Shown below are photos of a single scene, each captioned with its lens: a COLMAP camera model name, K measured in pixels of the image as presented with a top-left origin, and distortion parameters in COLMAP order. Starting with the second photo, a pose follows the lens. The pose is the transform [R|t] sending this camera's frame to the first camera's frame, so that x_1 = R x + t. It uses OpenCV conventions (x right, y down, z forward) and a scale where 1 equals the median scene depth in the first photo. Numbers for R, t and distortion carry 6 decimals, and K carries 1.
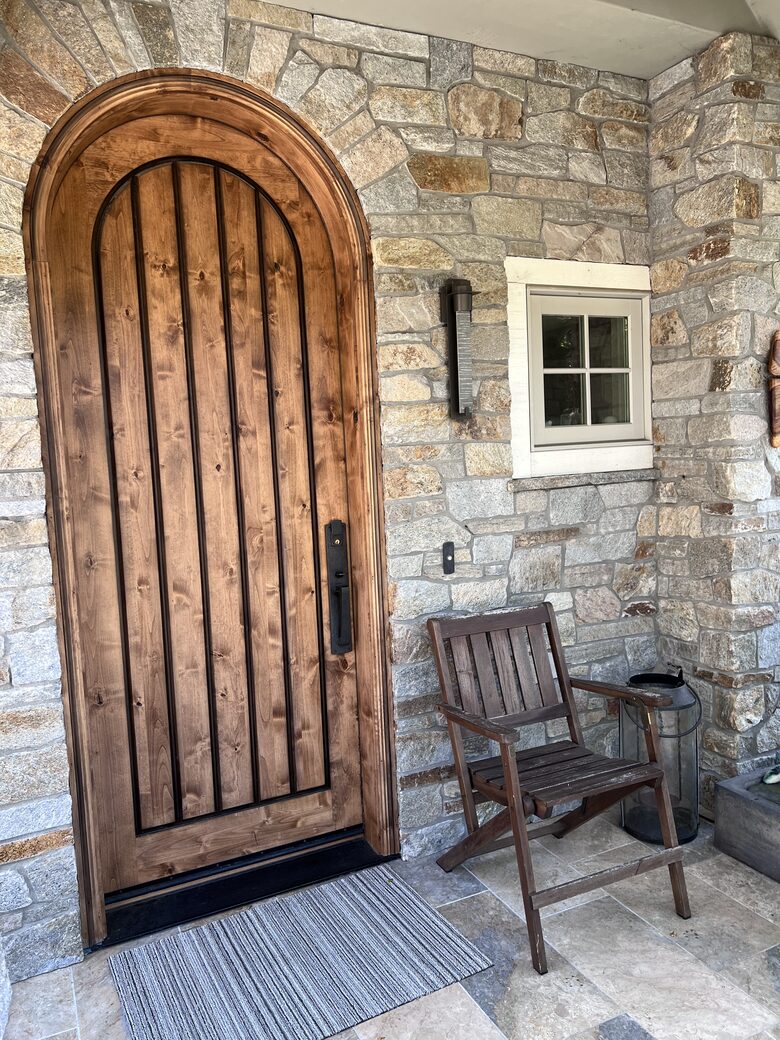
lens RADIAL K [[795.4, 0, 367.0], [0, 795.4, 511.6], [0, 0, 1]] dist [0.056804, -0.077086]
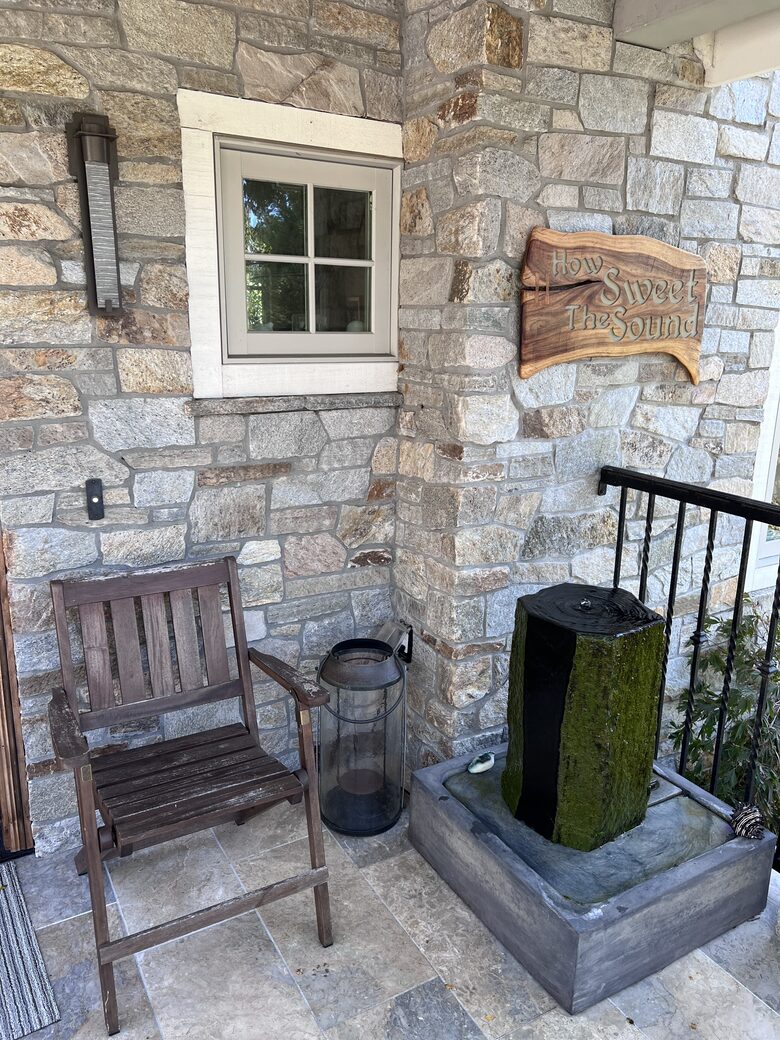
lens RADIAL K [[795.4, 0, 384.4], [0, 795.4, 515.5], [0, 0, 1]] dist [0.056804, -0.077086]
pose [[0.993307, 0.041633, 0.107743, 0.293411], [-0.058995, 0.984804, 0.163342, -0.068234], [-0.099306, -0.168605, 0.980668, 0.205074]]
